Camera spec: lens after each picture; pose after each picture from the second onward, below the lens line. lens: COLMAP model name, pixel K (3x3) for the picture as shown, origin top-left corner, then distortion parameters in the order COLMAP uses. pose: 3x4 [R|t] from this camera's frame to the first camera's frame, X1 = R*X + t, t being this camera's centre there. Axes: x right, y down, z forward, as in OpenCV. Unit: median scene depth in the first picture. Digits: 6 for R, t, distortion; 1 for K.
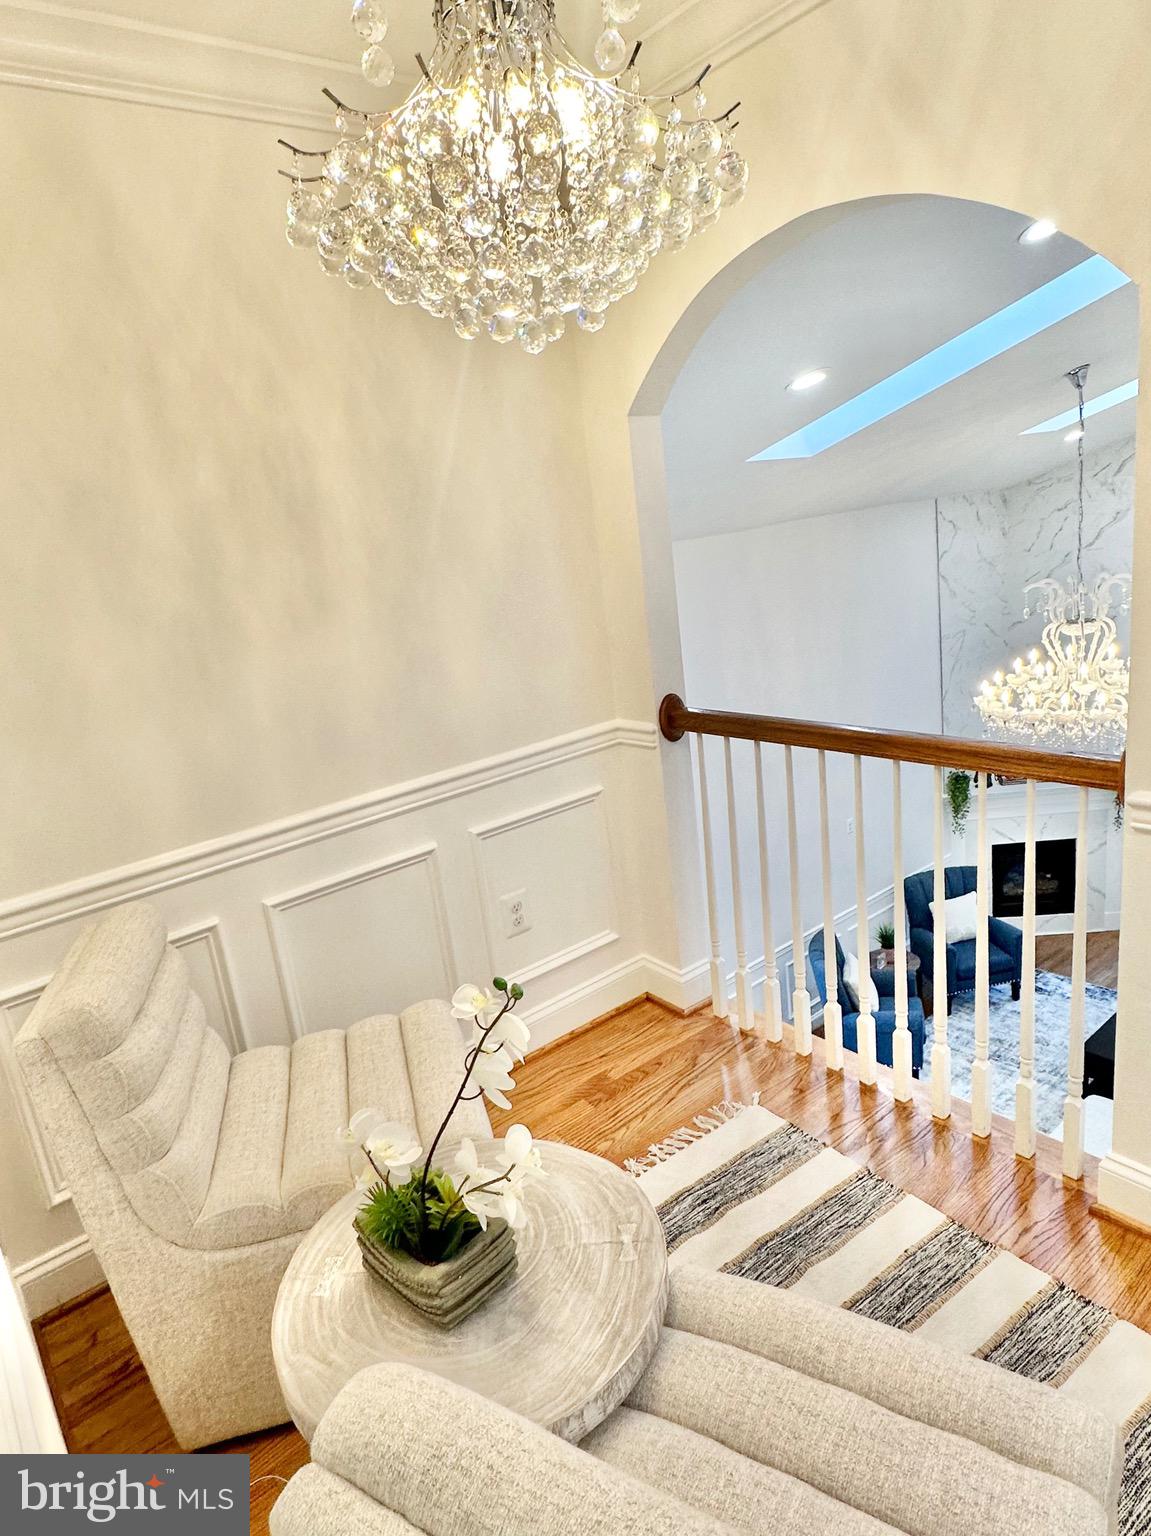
lens RADIAL K [[934.5, 0, 567.6], [0, 934.5, 771.0], [0, 0, 1]] dist [-0.005453, 0.001875]
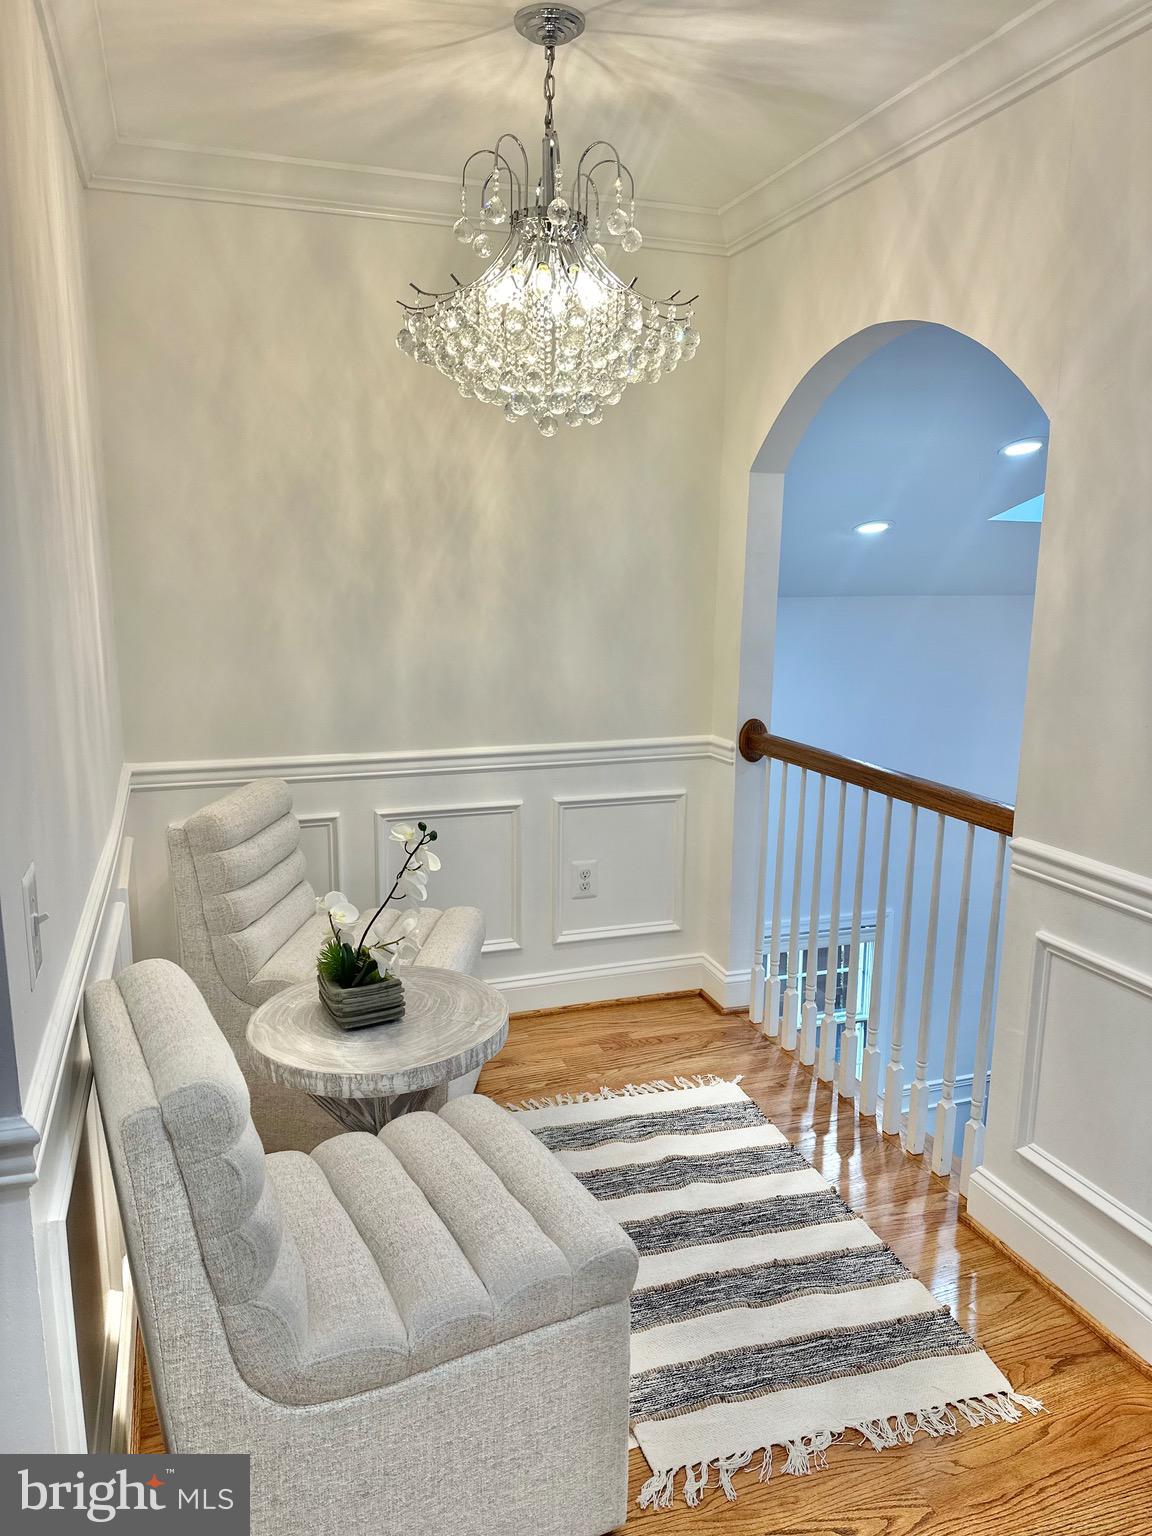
lens RADIAL K [[1071.6, 0, 578.5], [0, 1071.6, 775.2], [0, 0, 1]] dist [0.047920, 0.000289]
pose [[0.939923, 0.189656, -0.283856, 0.318331], [-0.204335, 0.978637, -0.022739, 0.061732], [0.273480, 0.079375, 0.958597, -0.319985]]
